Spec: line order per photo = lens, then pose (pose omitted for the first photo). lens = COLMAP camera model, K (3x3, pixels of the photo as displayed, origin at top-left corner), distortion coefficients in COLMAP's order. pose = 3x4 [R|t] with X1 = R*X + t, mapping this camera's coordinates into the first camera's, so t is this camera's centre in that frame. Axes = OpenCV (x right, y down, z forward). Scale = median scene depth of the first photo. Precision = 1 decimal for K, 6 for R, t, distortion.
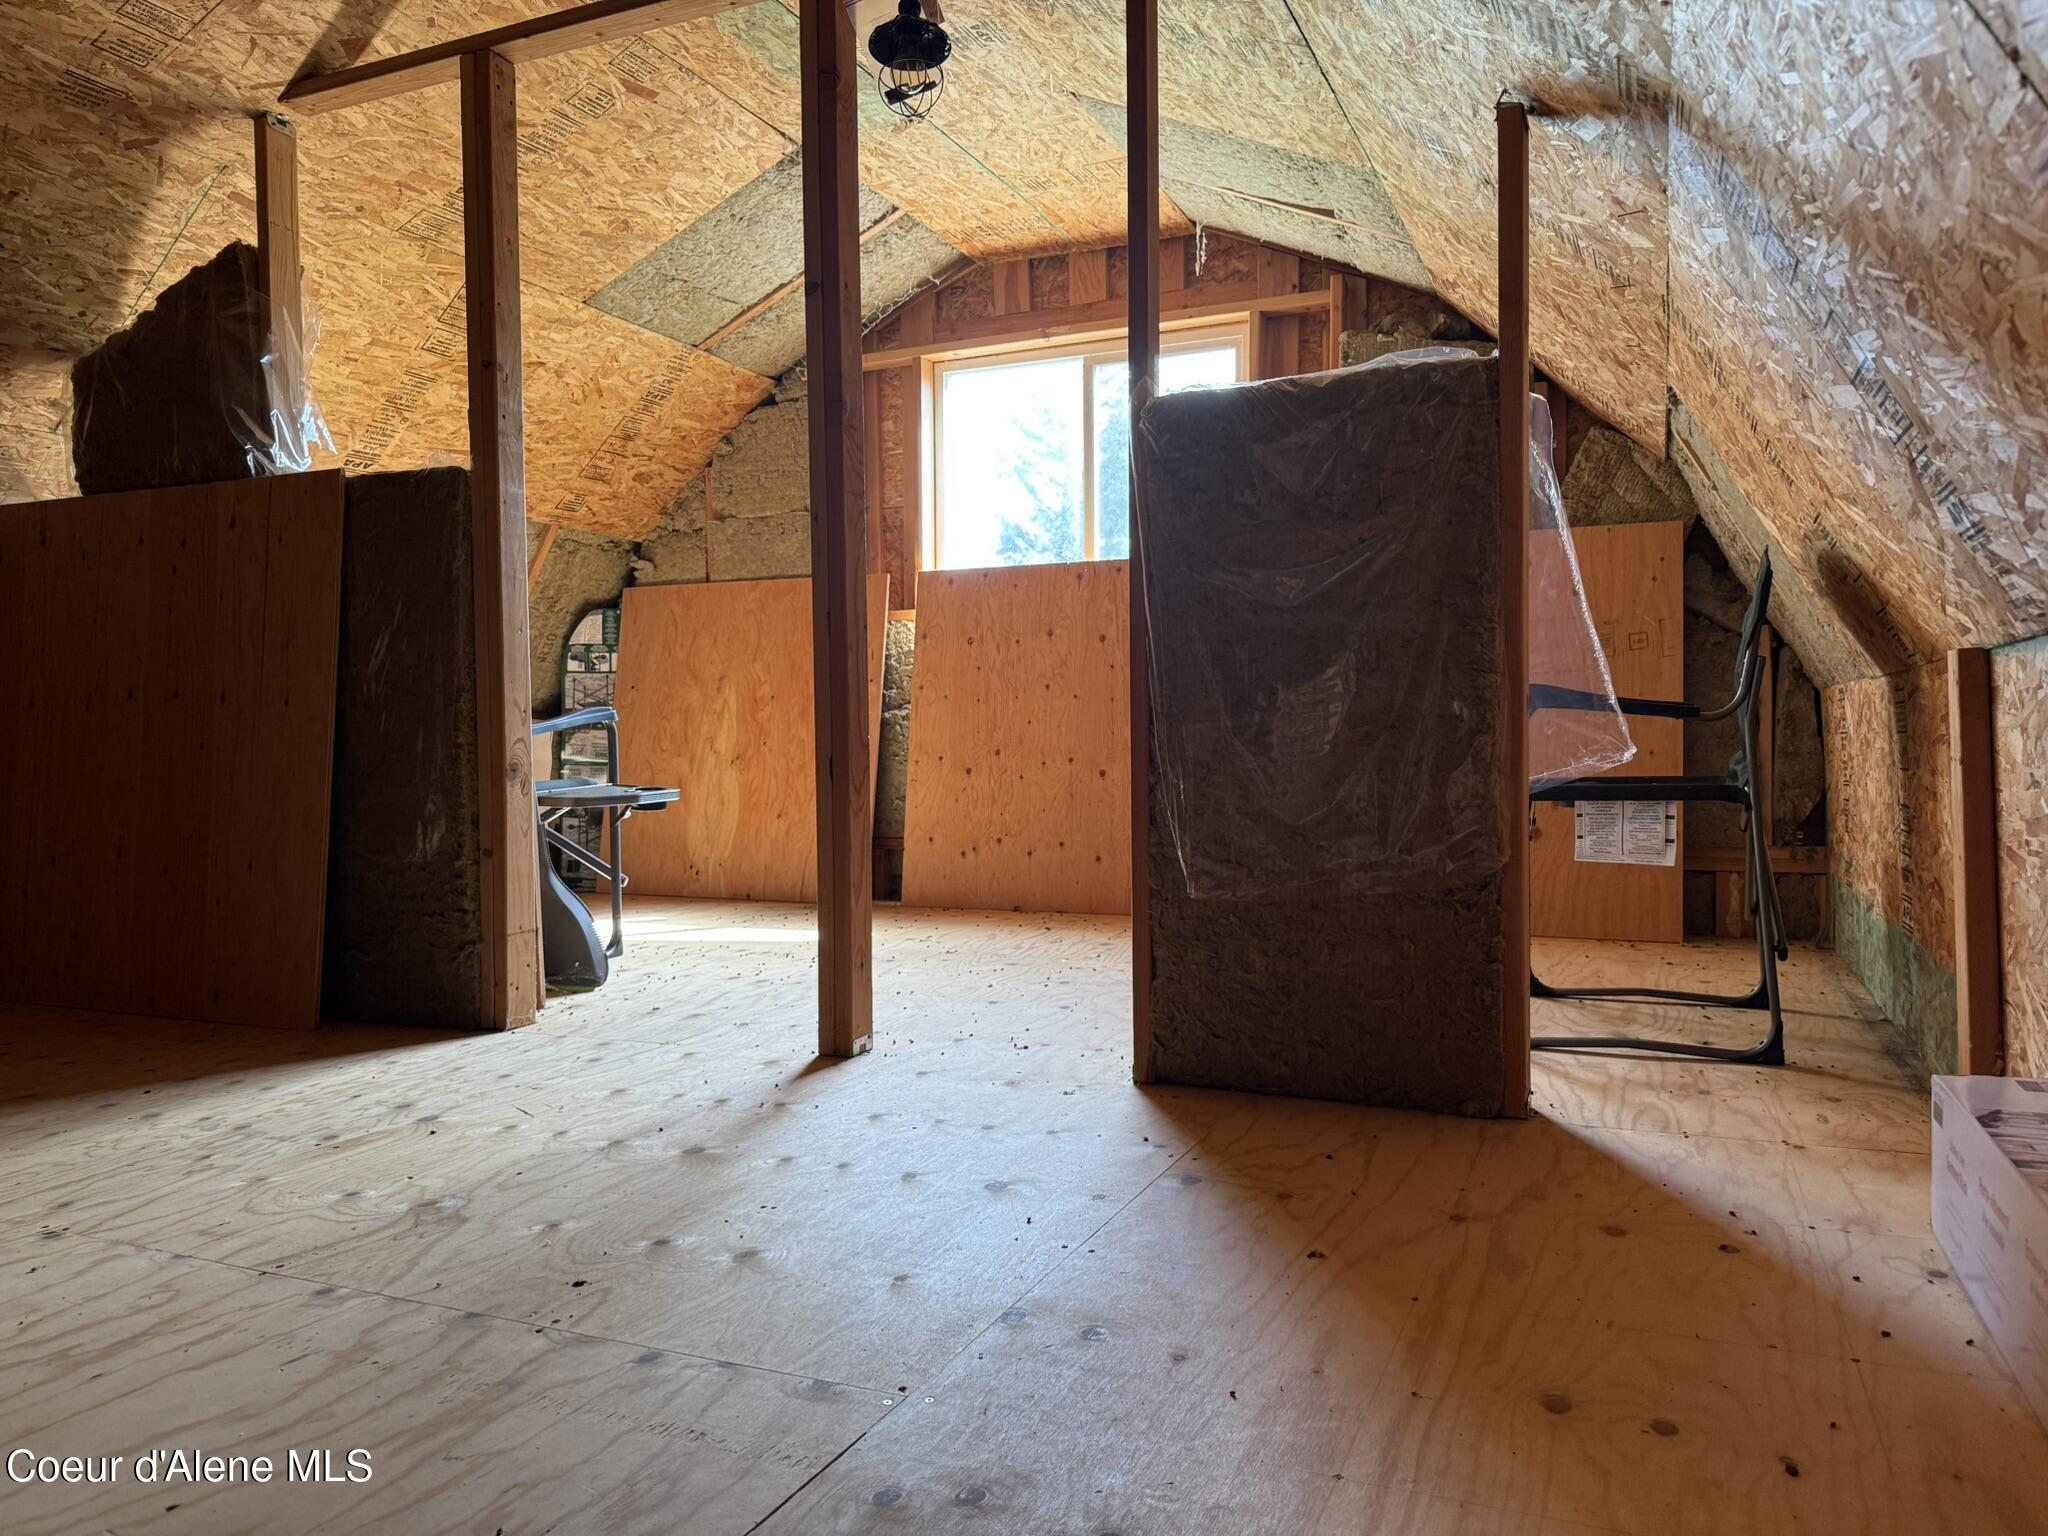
lens RADIAL K [[1441.7, 0, 1026.6], [0, 1441.7, 770.4], [0, 0, 1]] dist [0.026458, -0.025523]
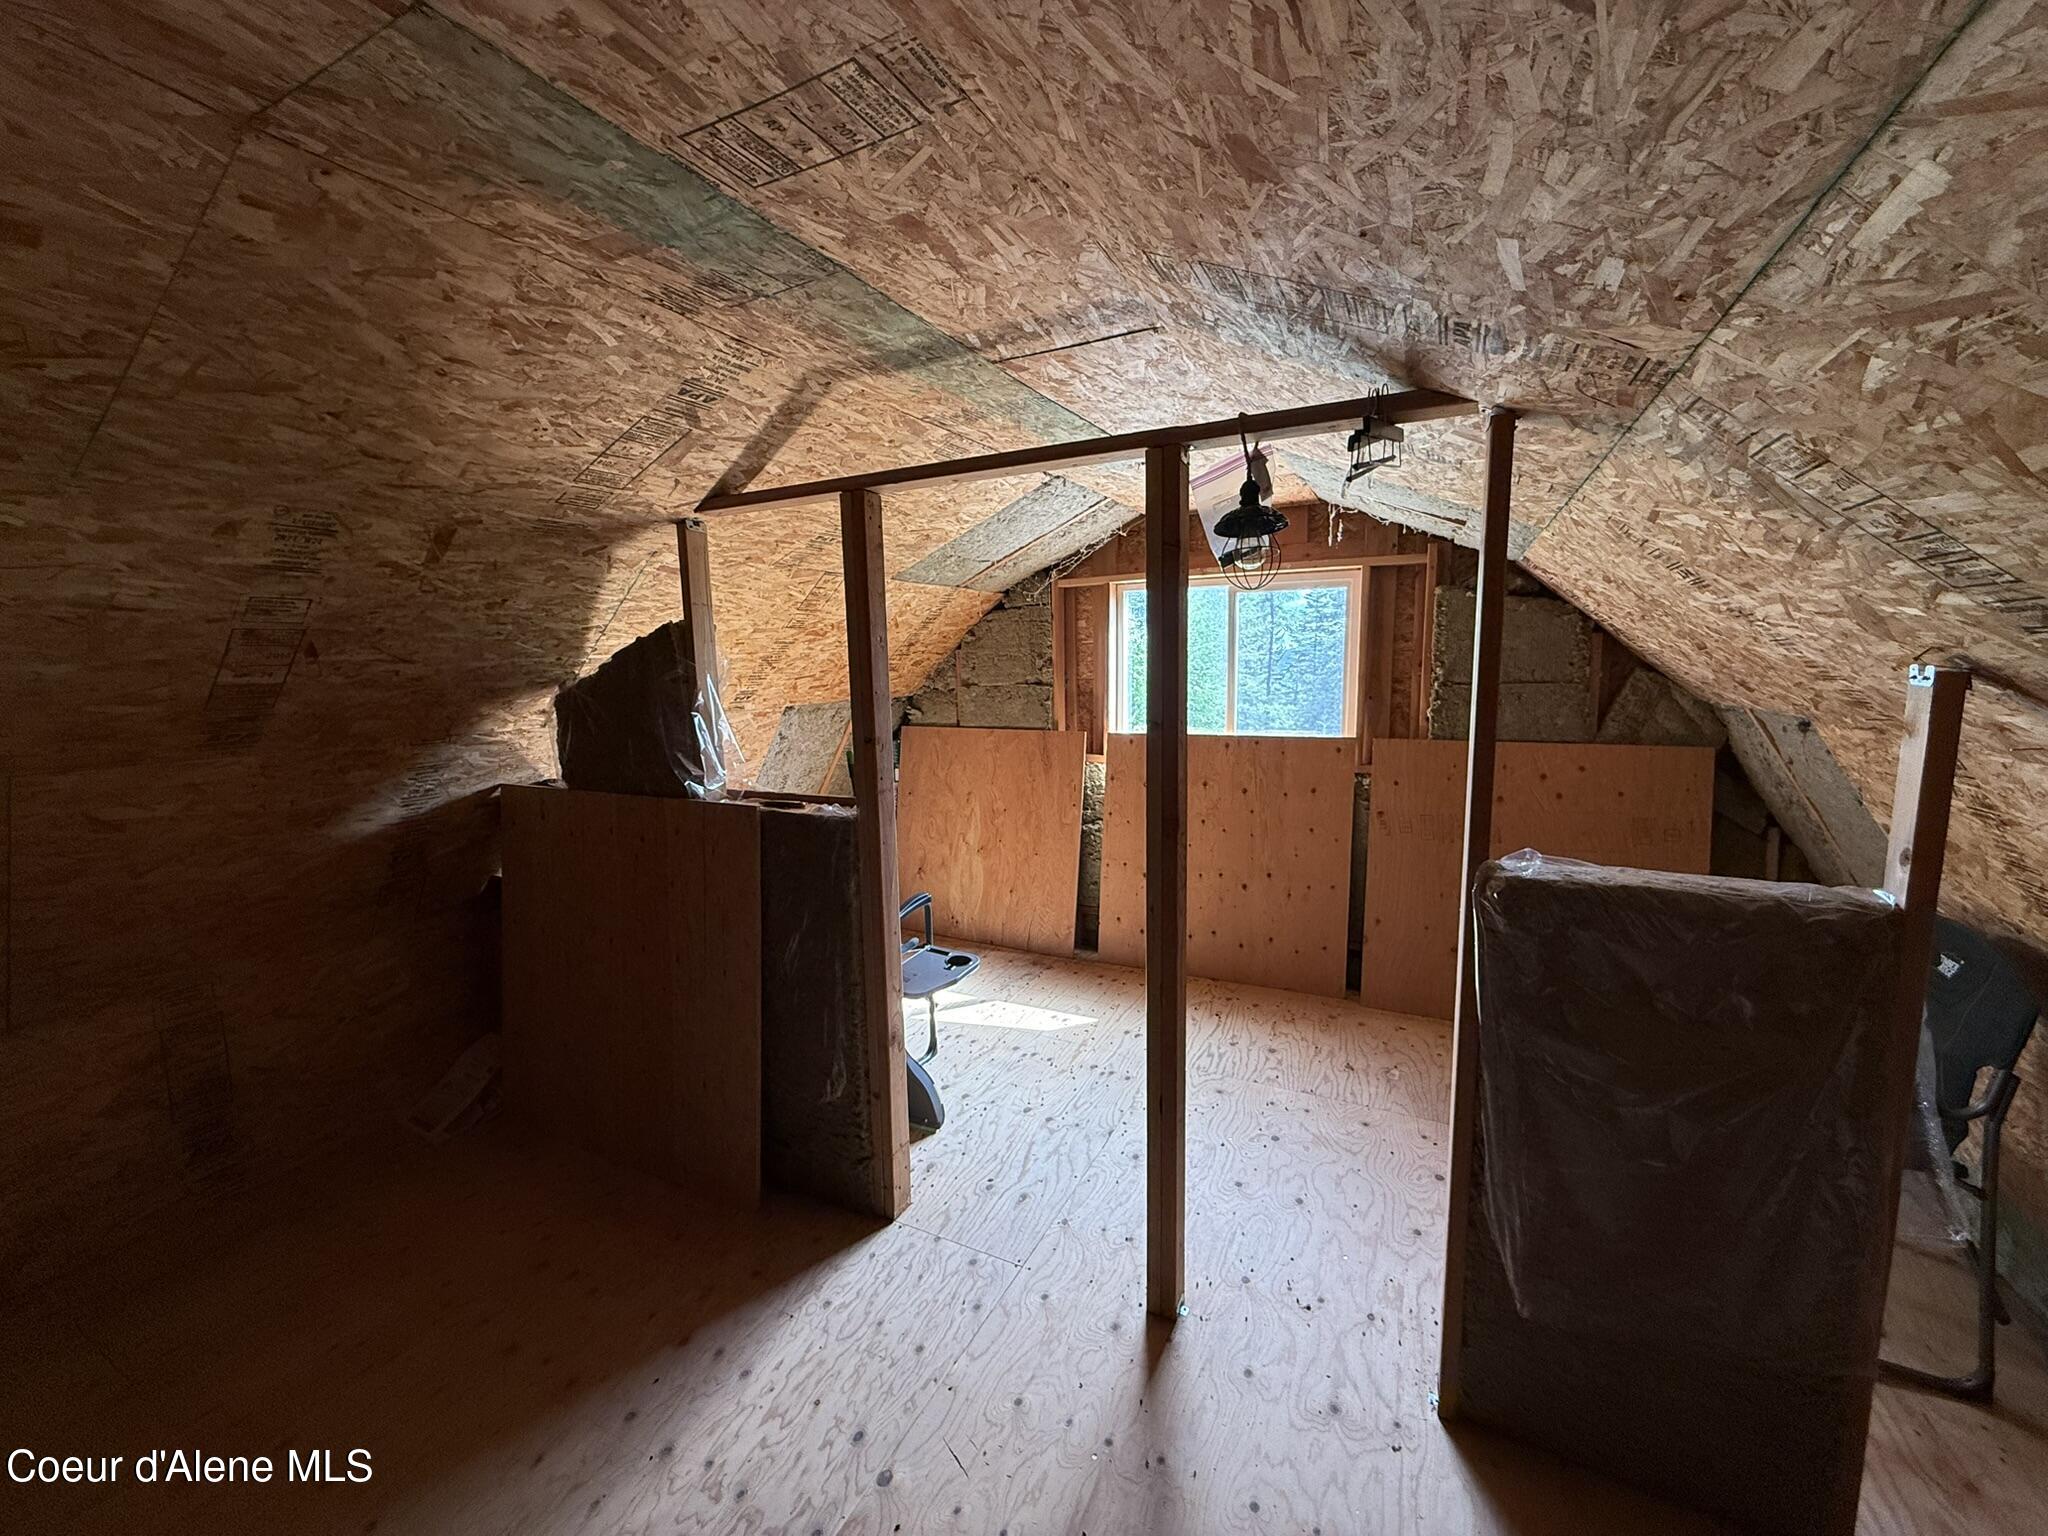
lens RADIAL K [[814.8, 0, 1019.3], [0, 814.8, 769.0], [0, 0, 1]] dist [-0.000352, 0.001070]
pose [[0.998016, -0.001063, -0.062945, -0.162992], [0.008037, 0.993828, 0.110642, -0.280029], [0.062438, -0.110929, 0.991865, 0.244942]]
